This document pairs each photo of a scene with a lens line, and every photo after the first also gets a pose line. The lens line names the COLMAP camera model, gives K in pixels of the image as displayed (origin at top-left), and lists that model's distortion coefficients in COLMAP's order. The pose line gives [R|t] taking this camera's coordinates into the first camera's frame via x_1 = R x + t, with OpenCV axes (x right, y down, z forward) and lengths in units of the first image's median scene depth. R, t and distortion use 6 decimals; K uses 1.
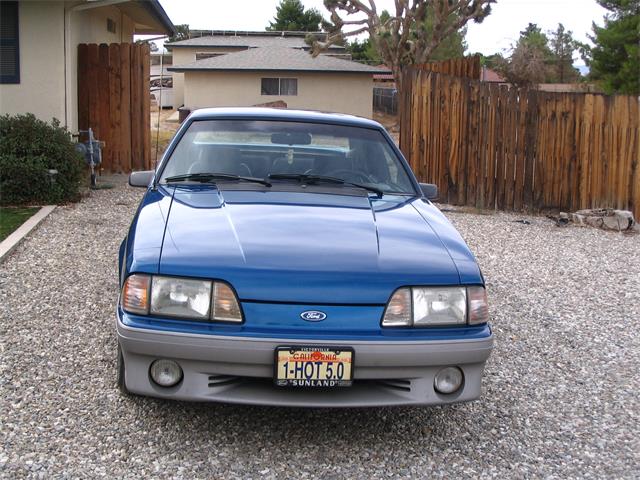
lens RADIAL K [[970.4, 0, 321.2], [0, 970.4, 242.3], [0, 0, 1]] dist [-0.126142, 0.000000]
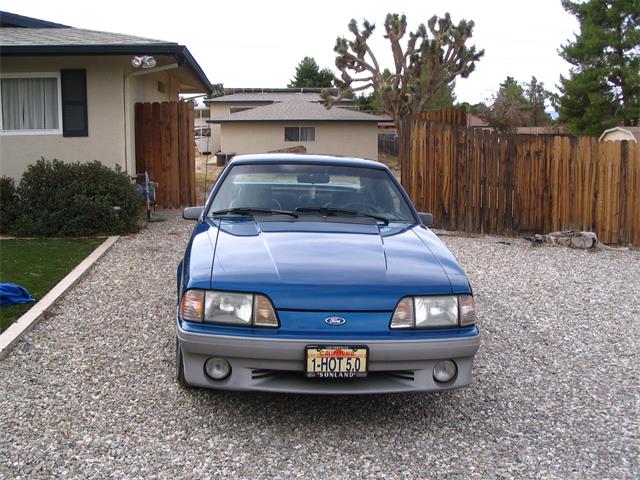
lens RADIAL K [[815.4, 0, 320.5], [0, 815.4, 239.6], [0, 0, 1]] dist [-0.129505, 0.000000]
pose [[0.999670, -0.017163, -0.019110, -0.003723], [0.016595, 0.999427, -0.029498, 0.001599], [0.019606, 0.029171, 0.999382, -0.035205]]
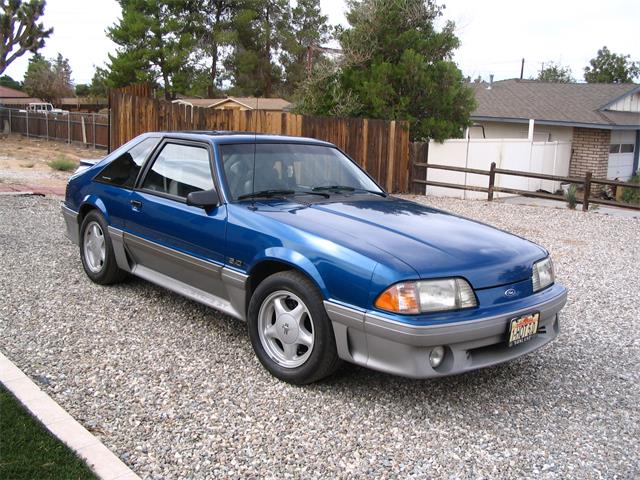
lens RADIAL K [[681.1, 0, 318.7], [0, 681.1, 241.9], [0, 0, 1]] dist [-0.094790, 0.000000]
pose [[0.799381, -0.112574, 0.590184, -0.564534], [0.083406, 0.993571, 0.076548, -0.065974], [-0.595007, -0.011966, 0.803631, 0.282582]]
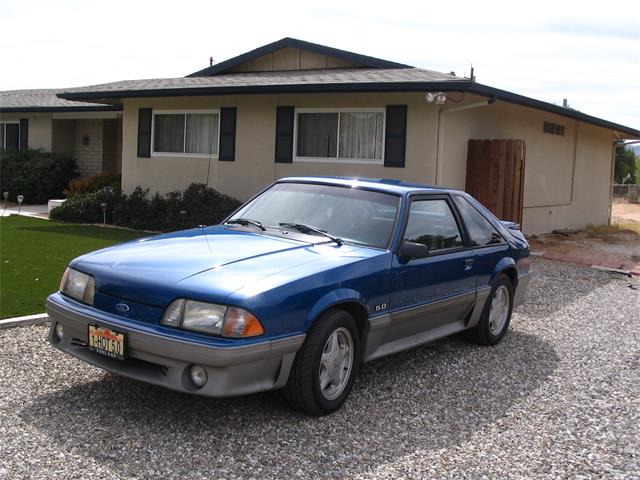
lens RADIAL K [[815.4, 0, 325.7], [0, 815.4, 235.2], [0, 0, 1]] dist [-0.129505, 0.000000]
pose [[0.750613, 0.071928, -0.656815, 0.701676], [-0.139309, 0.988940, -0.050904, -0.006384], [0.645889, 0.129710, 0.752332, 0.213993]]
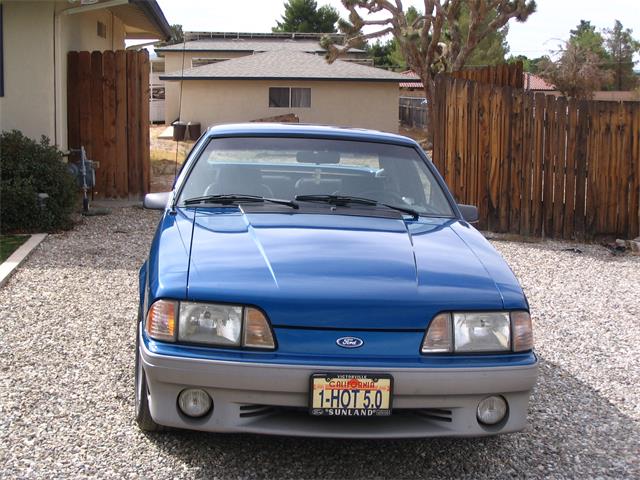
lens RADIAL K [[1150.6, 0, 320.3], [0, 1150.6, 240.7], [0, 0, 1]] dist [-0.124311, 0.000000]
pose [[0.999883, -0.004981, -0.014440, -0.014483], [0.004480, 0.999395, -0.034496, 0.010946], [0.014603, 0.034428, 0.999300, -0.096050]]
